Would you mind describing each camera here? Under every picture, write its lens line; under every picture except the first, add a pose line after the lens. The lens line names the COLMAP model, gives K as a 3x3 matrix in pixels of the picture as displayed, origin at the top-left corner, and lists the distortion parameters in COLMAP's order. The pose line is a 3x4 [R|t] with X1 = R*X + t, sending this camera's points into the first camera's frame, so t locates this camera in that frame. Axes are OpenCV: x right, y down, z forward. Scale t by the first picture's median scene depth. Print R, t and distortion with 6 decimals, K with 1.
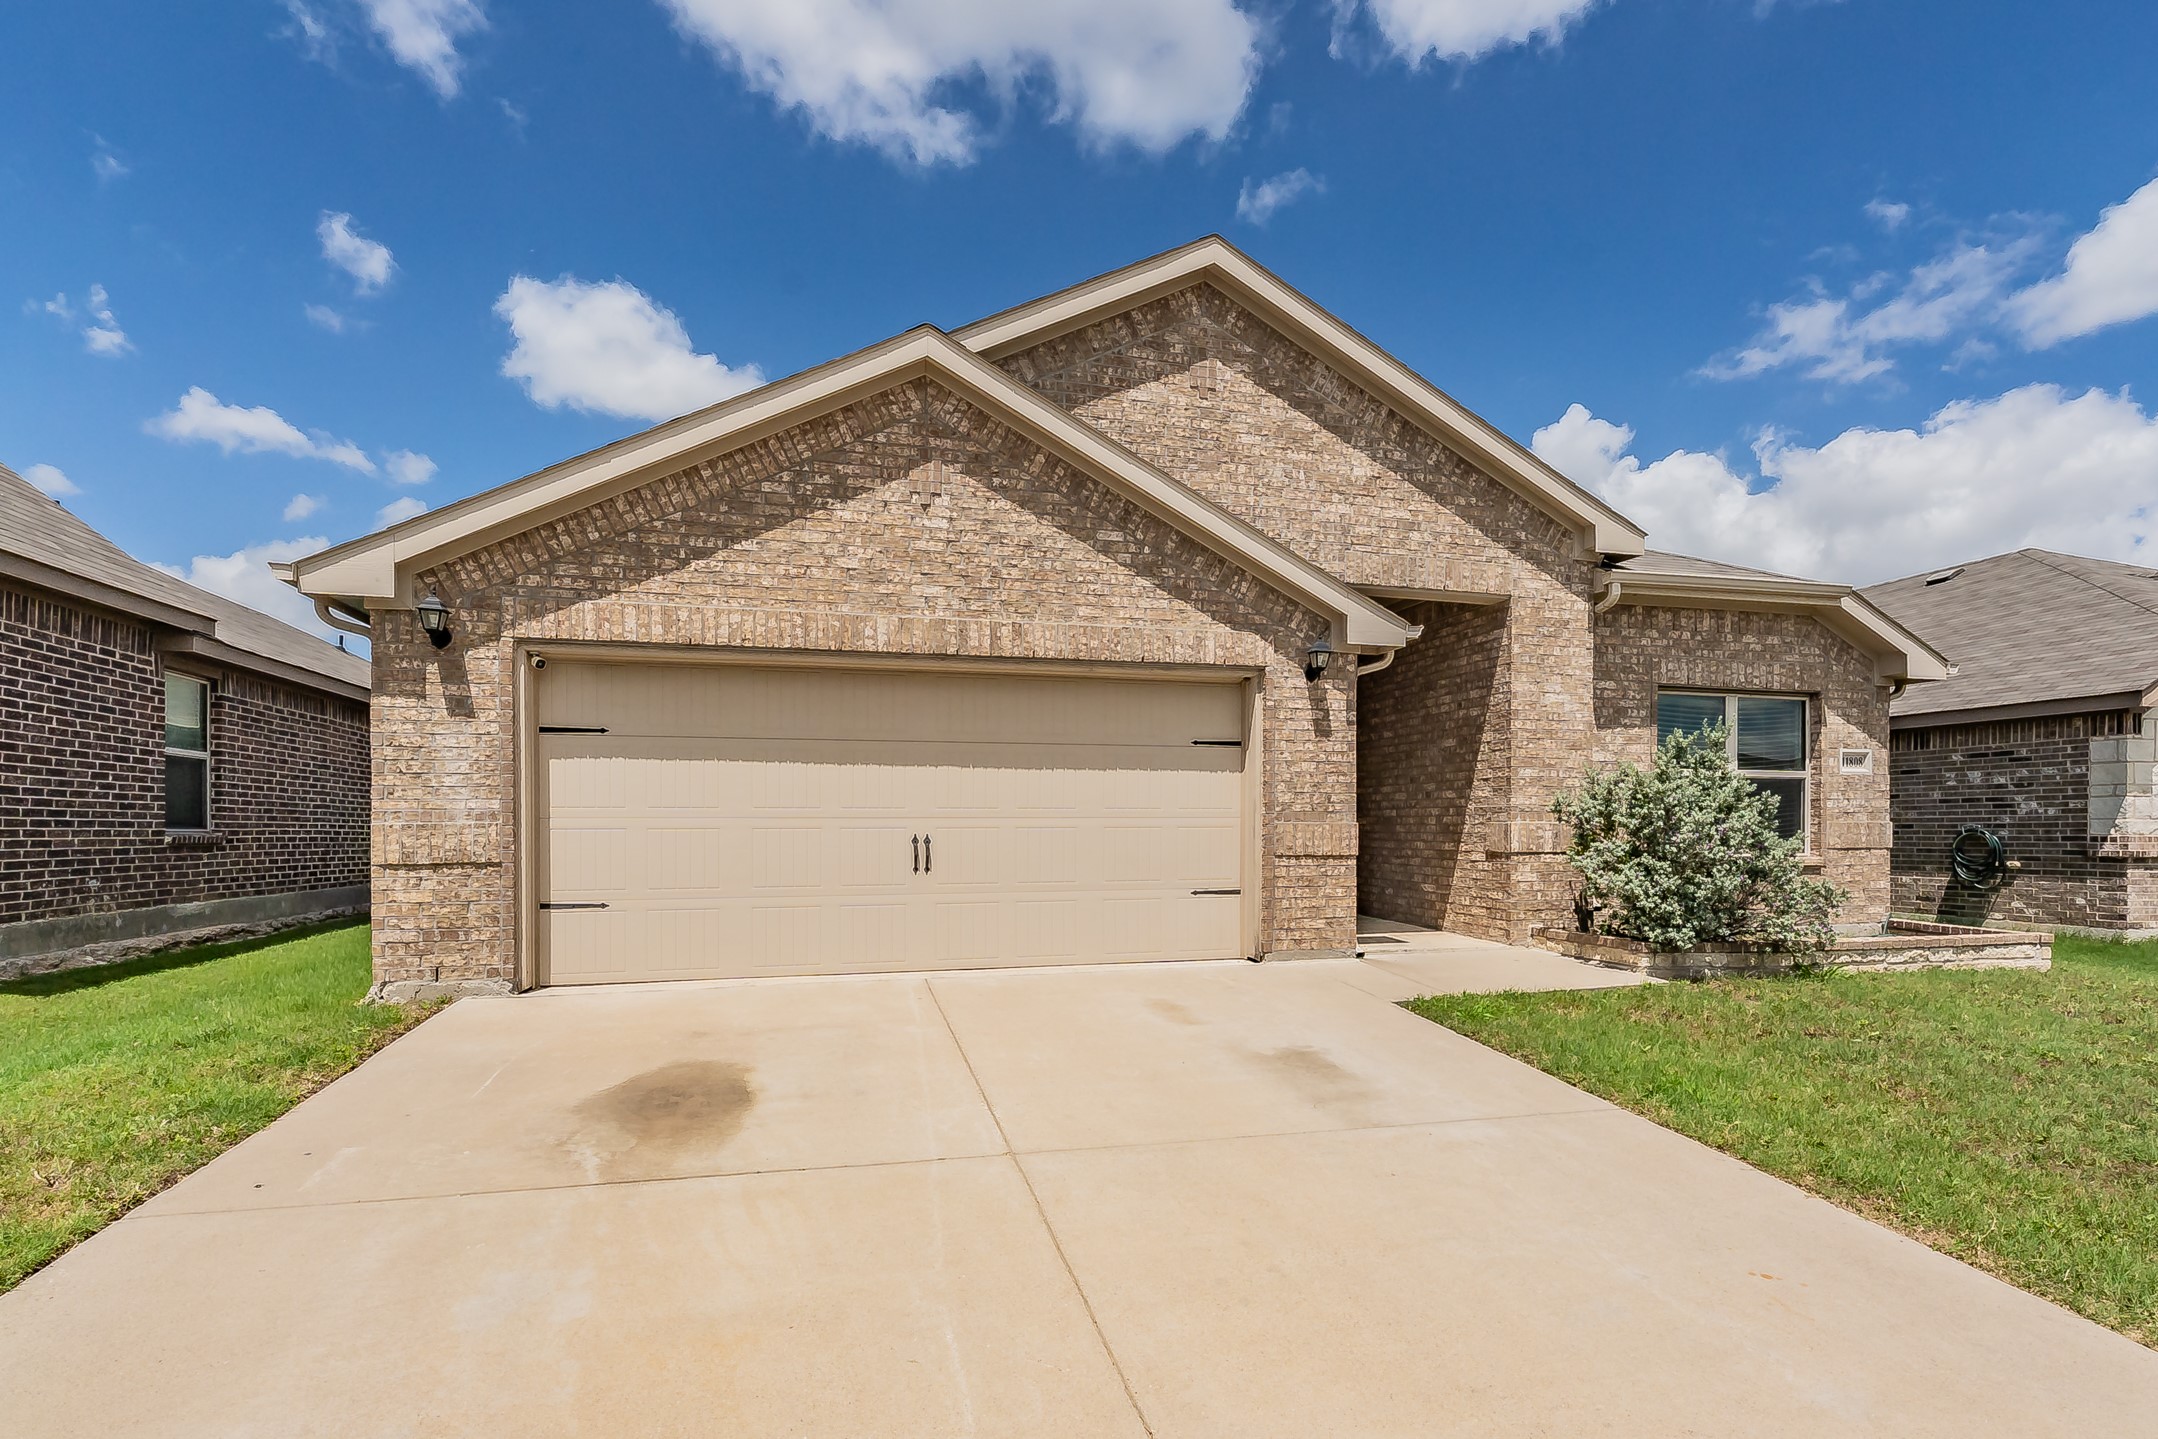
lens RADIAL K [[882.2, 0, 1079.1], [0, 882.2, 672.8], [0, 0, 1]] dist [0.001073, 0.000091]
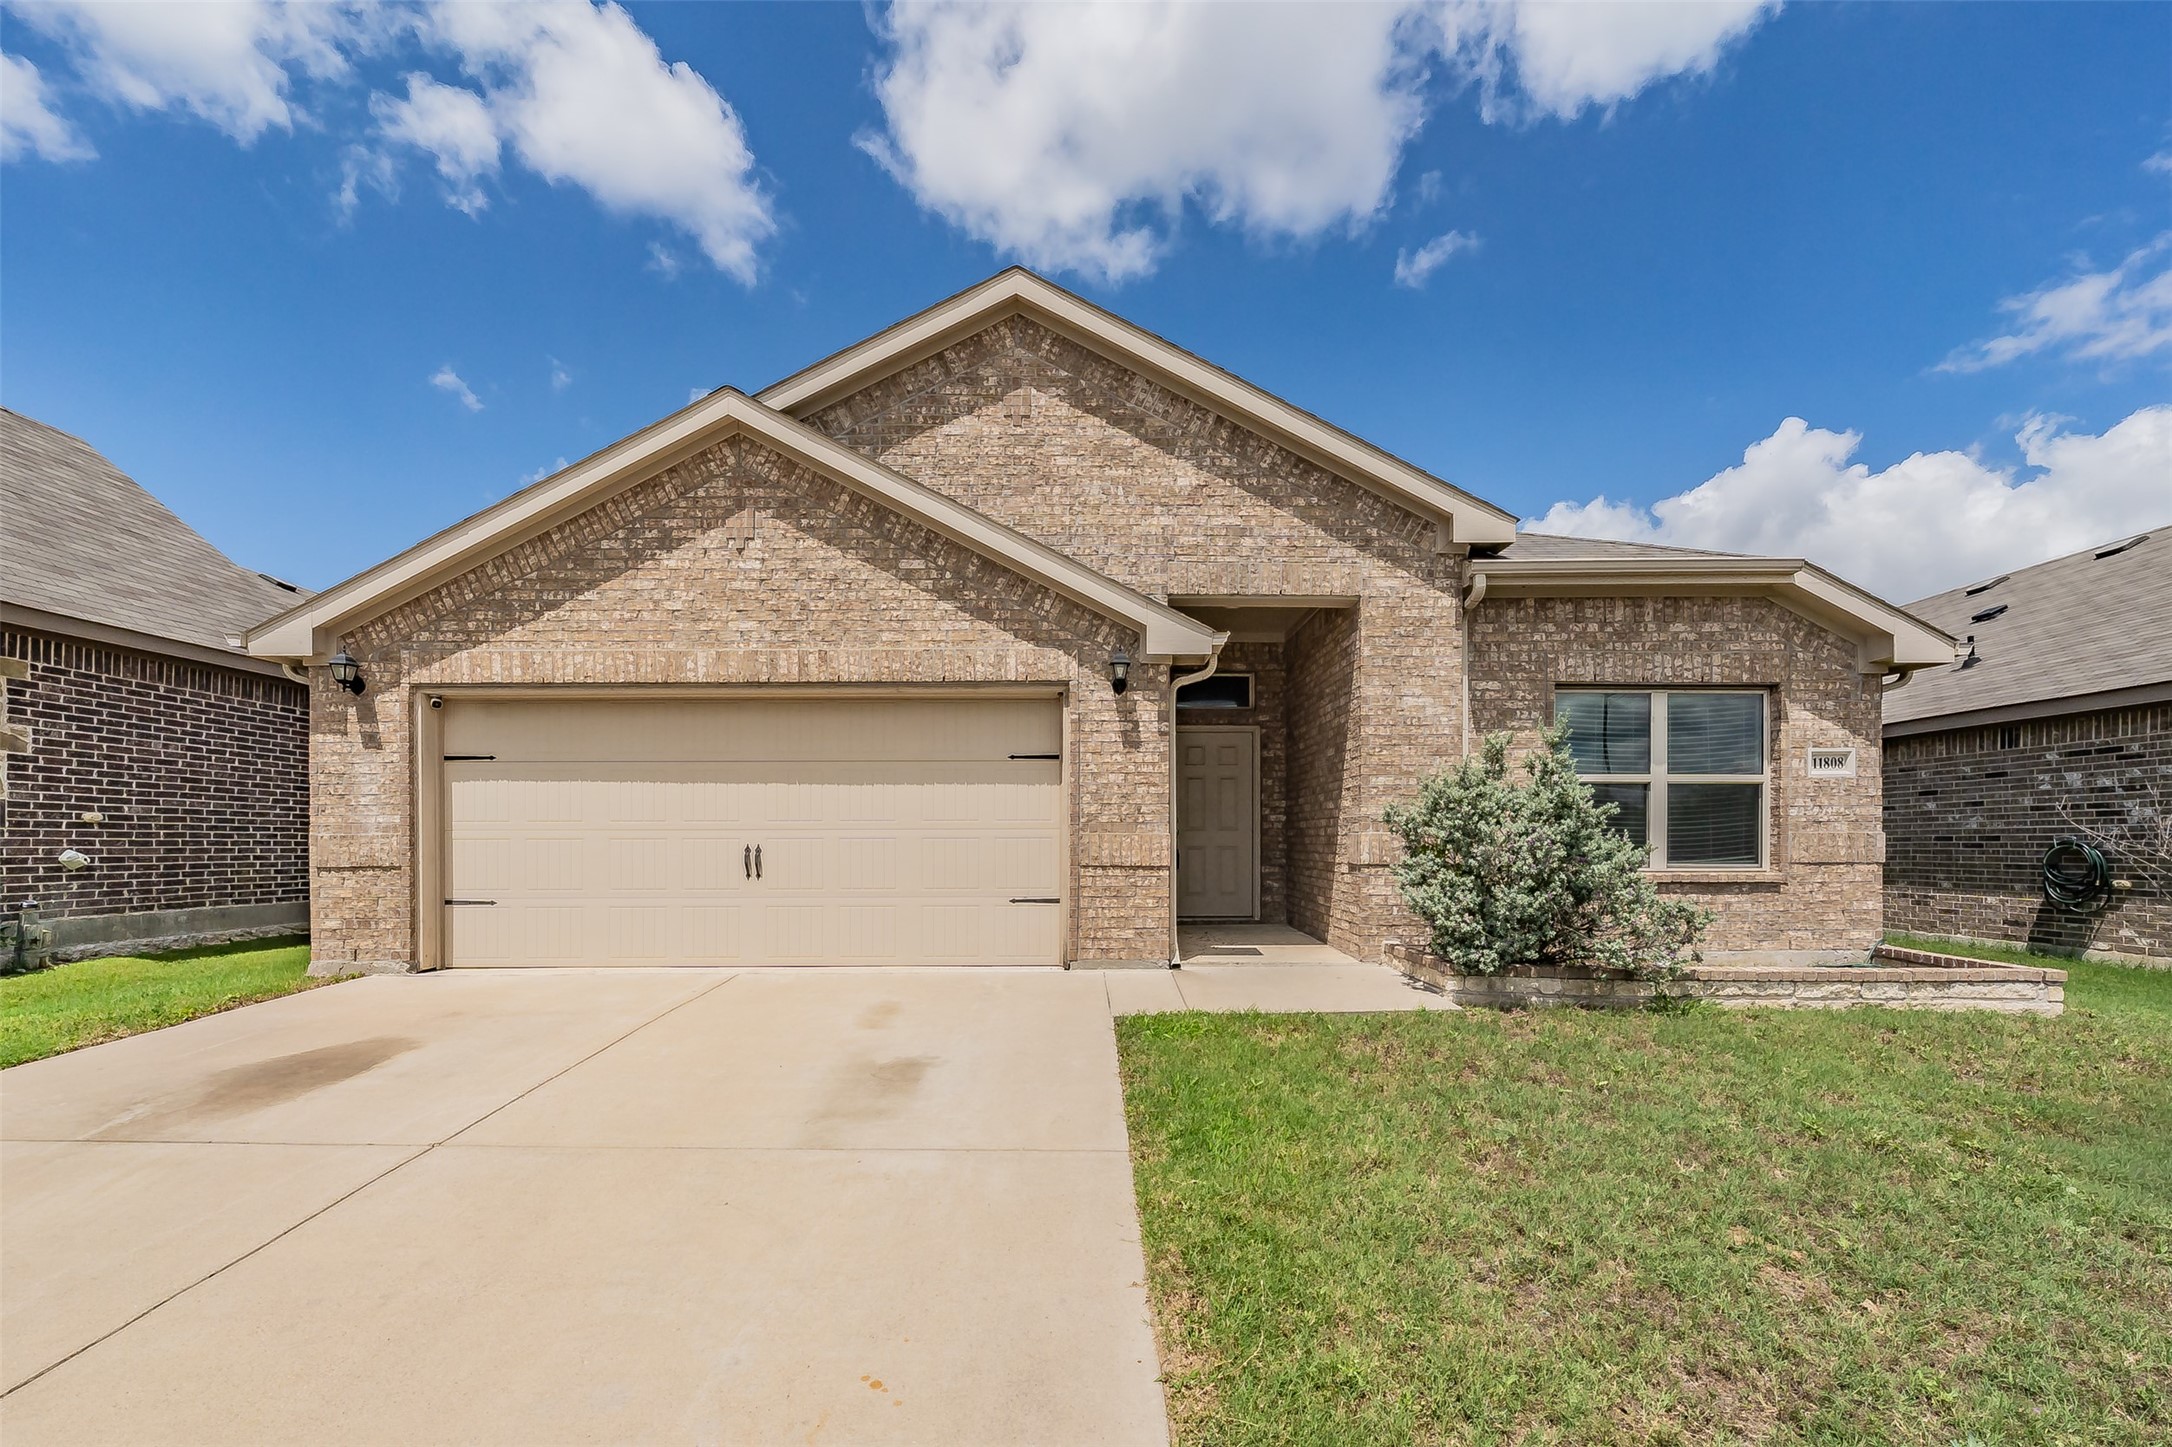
lens RADIAL K [[758.8, 0, 1086.5], [0, 758.8, 717.6], [0, 0, 1]] dist [-0.000593, 0.000263]
pose [[0.974530, -0.036139, -0.221328, 0.426699], [0.038338, 0.999249, 0.005647, 0.031452], [0.220958, -0.013989, 0.975183, 0.149847]]
